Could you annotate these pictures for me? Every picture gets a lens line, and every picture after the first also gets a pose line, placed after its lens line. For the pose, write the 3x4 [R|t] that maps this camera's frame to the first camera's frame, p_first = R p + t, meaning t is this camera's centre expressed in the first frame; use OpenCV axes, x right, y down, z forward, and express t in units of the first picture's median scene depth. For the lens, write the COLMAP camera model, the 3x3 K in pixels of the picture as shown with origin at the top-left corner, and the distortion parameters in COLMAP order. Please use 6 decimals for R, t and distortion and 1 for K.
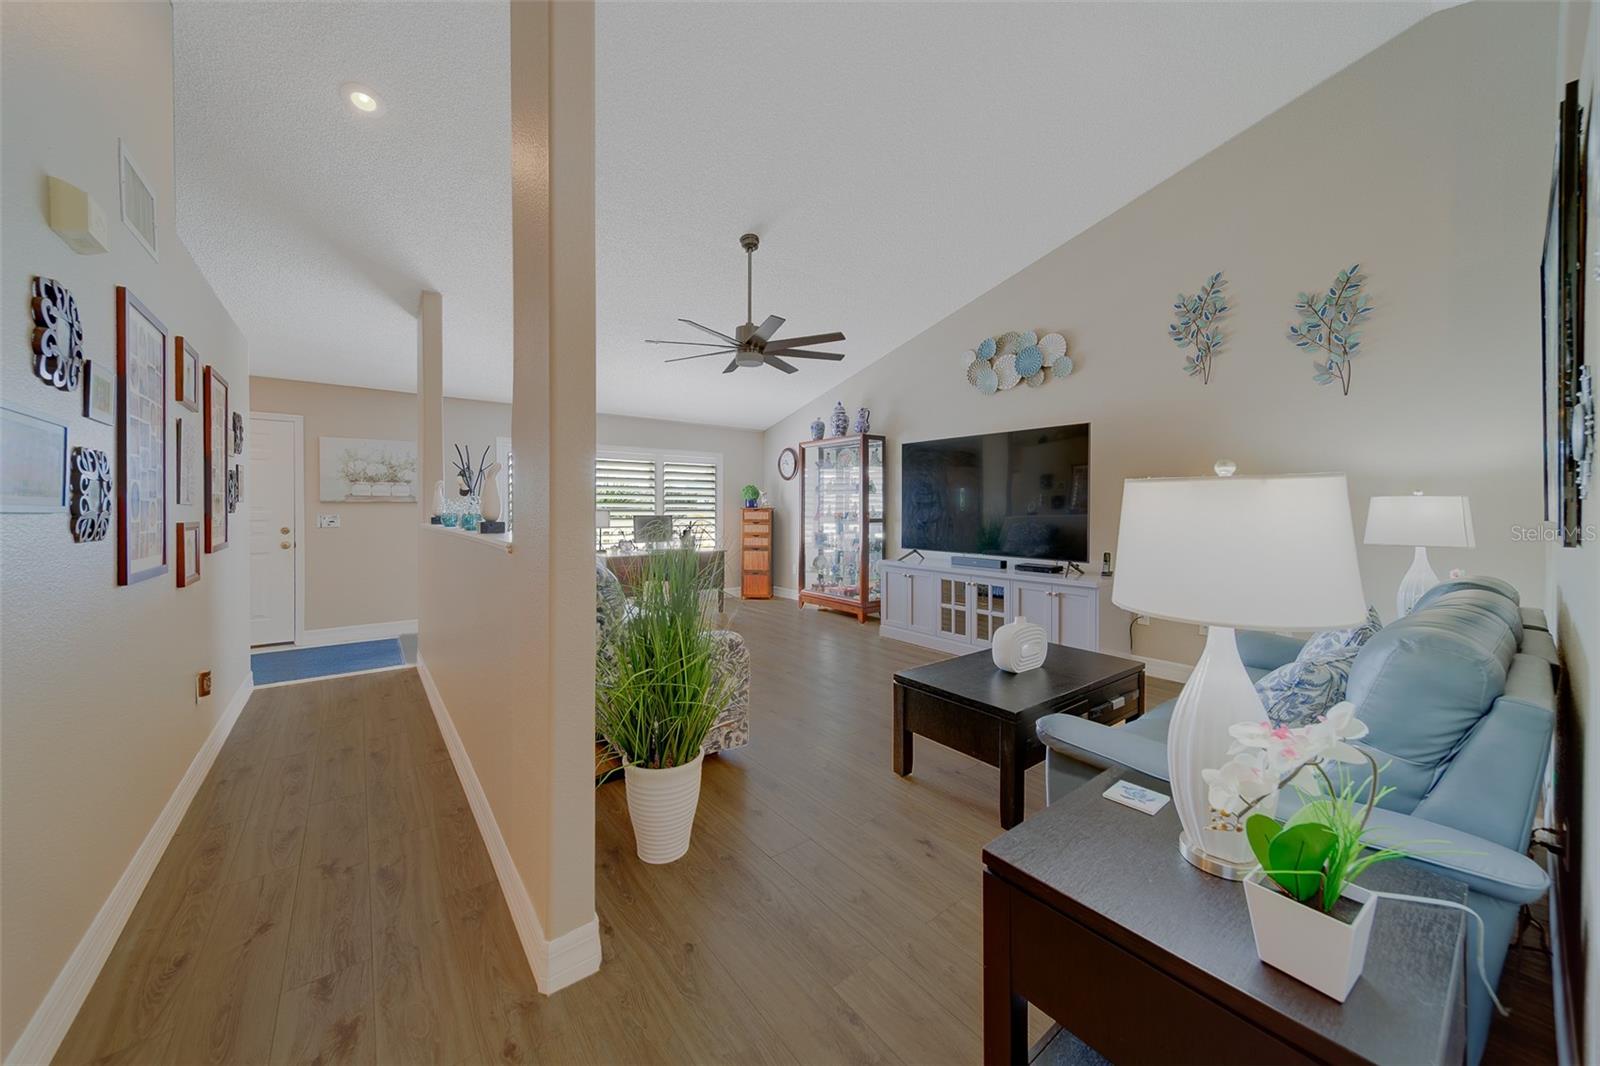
lens RADIAL K [[561.9, 0, 802.0], [0, 561.9, 515.0], [0, 0, 1]] dist [0.010503, -0.000016]
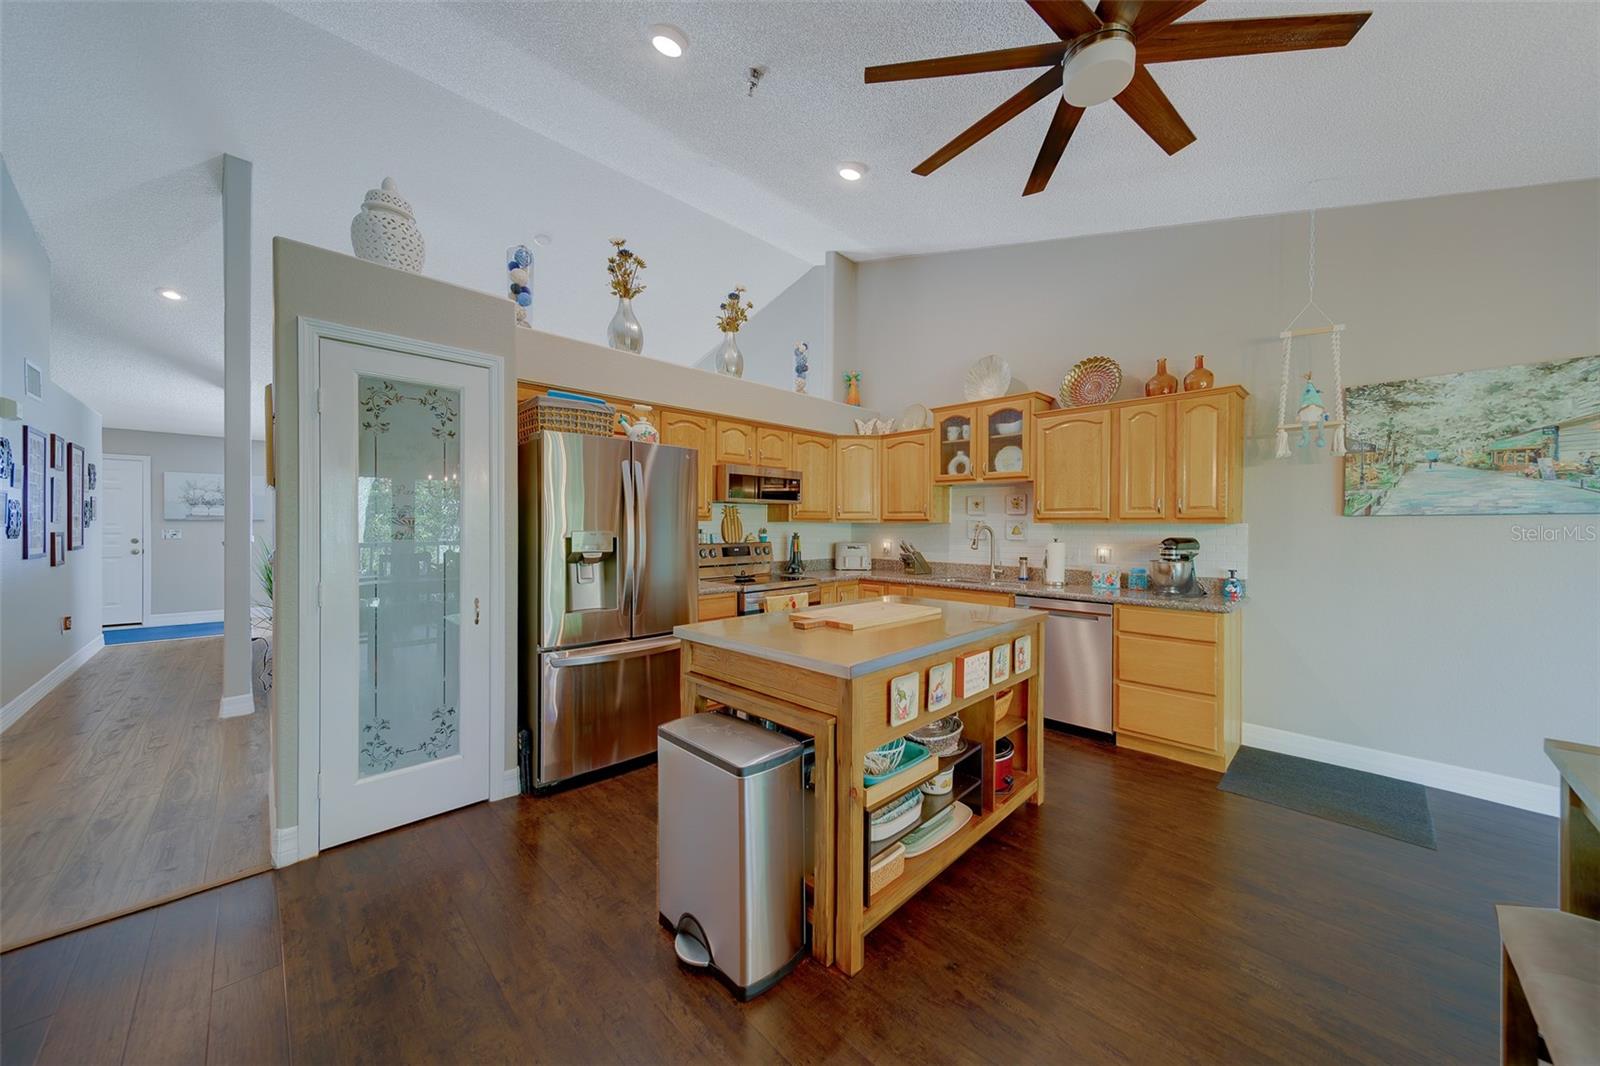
lens RADIAL K [[561.9, 0, 806.6], [0, 561.9, 530.8], [0, 0, 1]] dist [0.010503, -0.000016]
pose [[0.994696, 0.001713, 0.102842, 0.540218], [-0.001425, 0.999995, -0.002880, 0.004558], [-0.102846, 0.002718, 0.994694, -0.515877]]
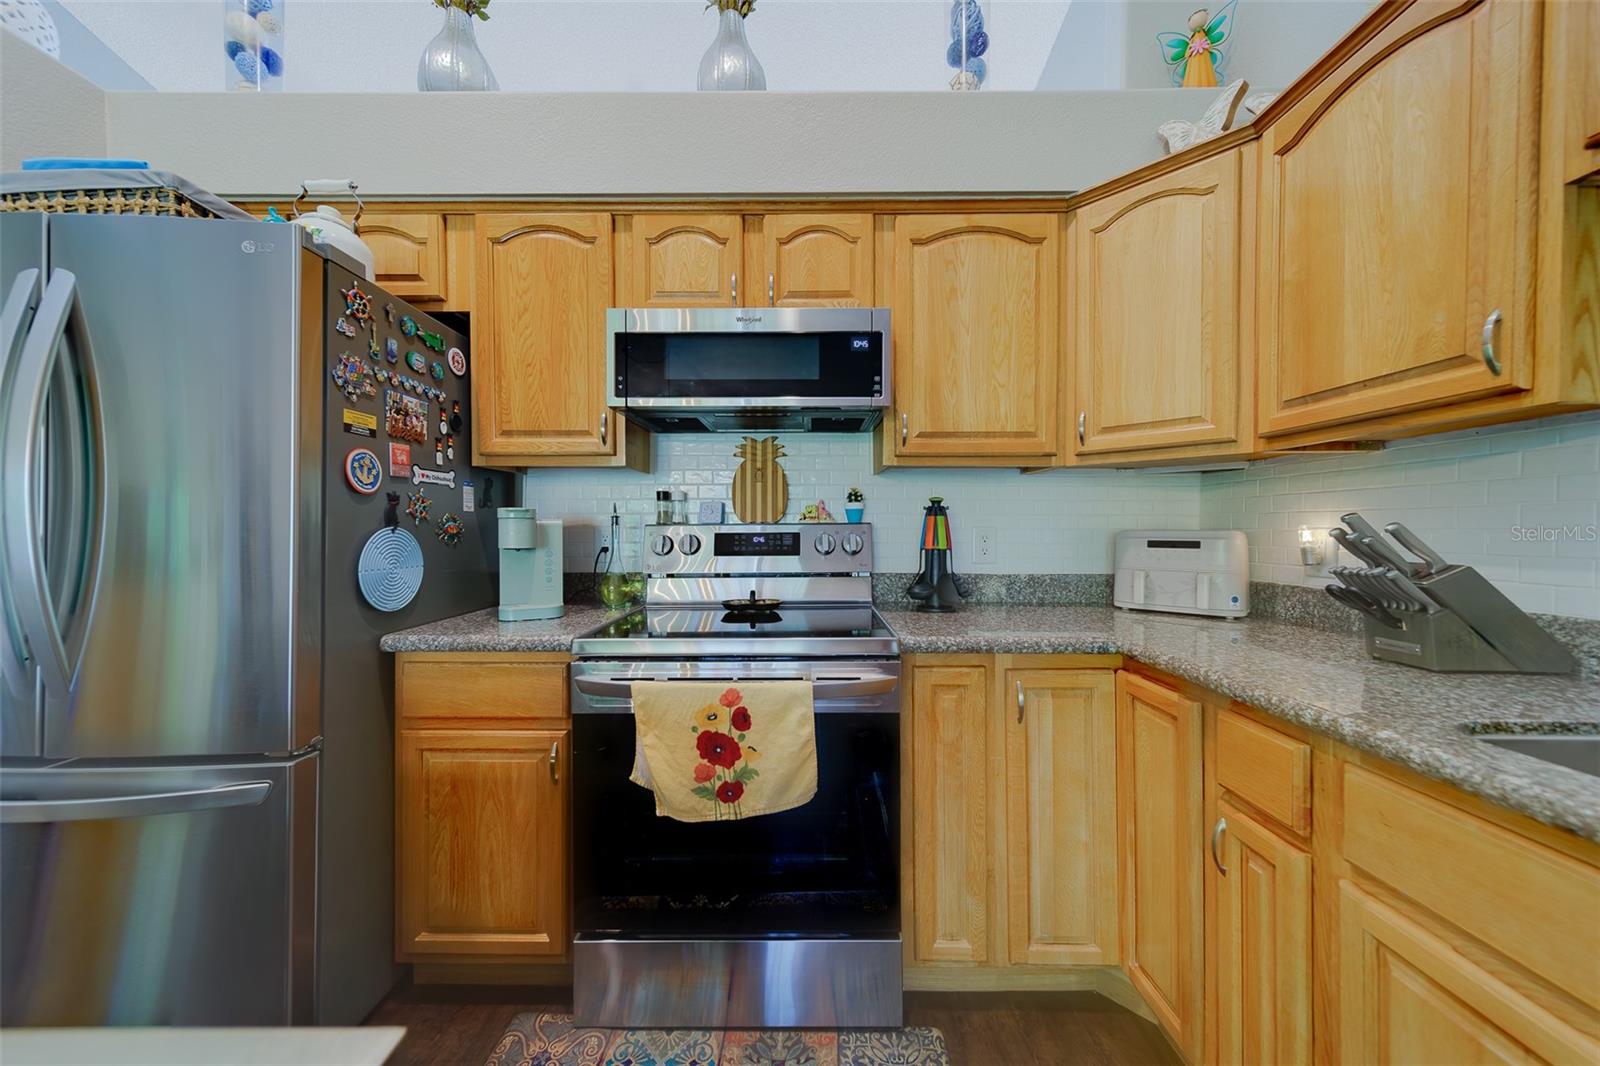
lens RADIAL K [[561.9, 0, 792.3], [0, 561.9, 530.3], [0, 0, 1]] dist [0.010503, -0.000016]
pose [[0.770466, 0.001567, -0.637479, 0.773835], [-0.006978, 0.999958, -0.005975, 0.027862], [0.637443, 0.009052, 0.770445, 0.108175]]
